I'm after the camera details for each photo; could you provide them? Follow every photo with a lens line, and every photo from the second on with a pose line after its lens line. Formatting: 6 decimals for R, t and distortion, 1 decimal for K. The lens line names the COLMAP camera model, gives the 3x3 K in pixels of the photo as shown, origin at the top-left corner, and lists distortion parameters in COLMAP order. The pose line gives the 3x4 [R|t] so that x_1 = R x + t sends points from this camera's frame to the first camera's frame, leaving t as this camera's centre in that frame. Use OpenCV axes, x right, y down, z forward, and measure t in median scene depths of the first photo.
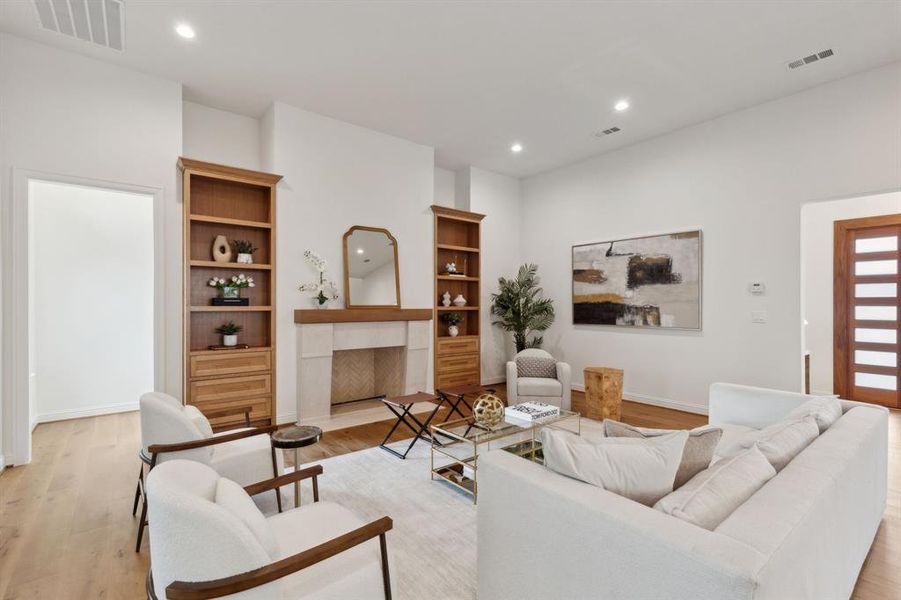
lens RADIAL K [[420.1, 0, 452.9], [0, 420.1, 309.5], [0, 0, 1]] dist [0.000141, -0.000067]
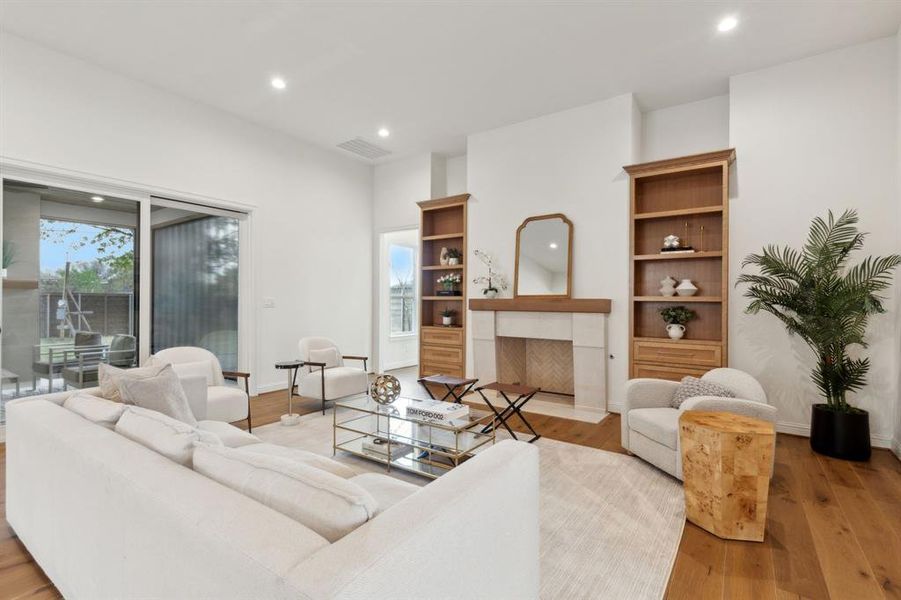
lens RADIAL K [[409.9, 0, 455.7], [0, 409.9, 301.0], [0, 0, 1]] dist [0.001447, -0.000116]
pose [[0.271654, 0.009366, -0.962350, 0.697255], [-0.006874, 0.999946, 0.007792, -0.002816], [0.962371, 0.004498, 0.271703, 0.568464]]
